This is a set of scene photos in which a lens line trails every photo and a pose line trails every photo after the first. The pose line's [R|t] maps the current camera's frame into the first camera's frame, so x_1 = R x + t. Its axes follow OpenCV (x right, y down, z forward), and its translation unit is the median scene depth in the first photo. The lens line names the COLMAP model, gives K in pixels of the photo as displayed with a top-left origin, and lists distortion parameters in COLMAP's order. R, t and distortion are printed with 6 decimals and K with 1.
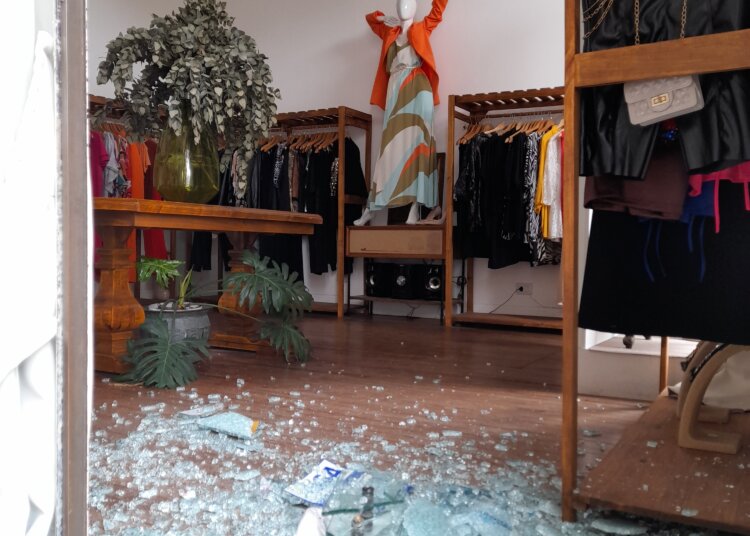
lens RADIAL K [[688.4, 0, 375.0], [0, 688.4, 268.0], [0, 0, 1]] dist [0.092207, -0.150365]
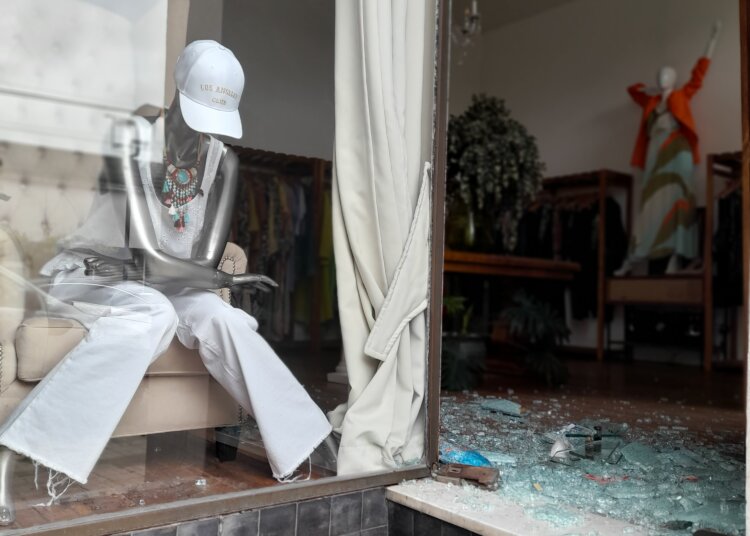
lens RADIAL K [[688.4, 0, 375.0], [0, 688.4, 268.0], [0, 0, 1]] dist [0.092207, -0.150365]
pose [[0.928884, 0.000972, -0.370370, 0.039980], [-0.032162, 0.996431, -0.078047, 0.038952], [0.368972, 0.084409, 0.925600, -0.252824]]
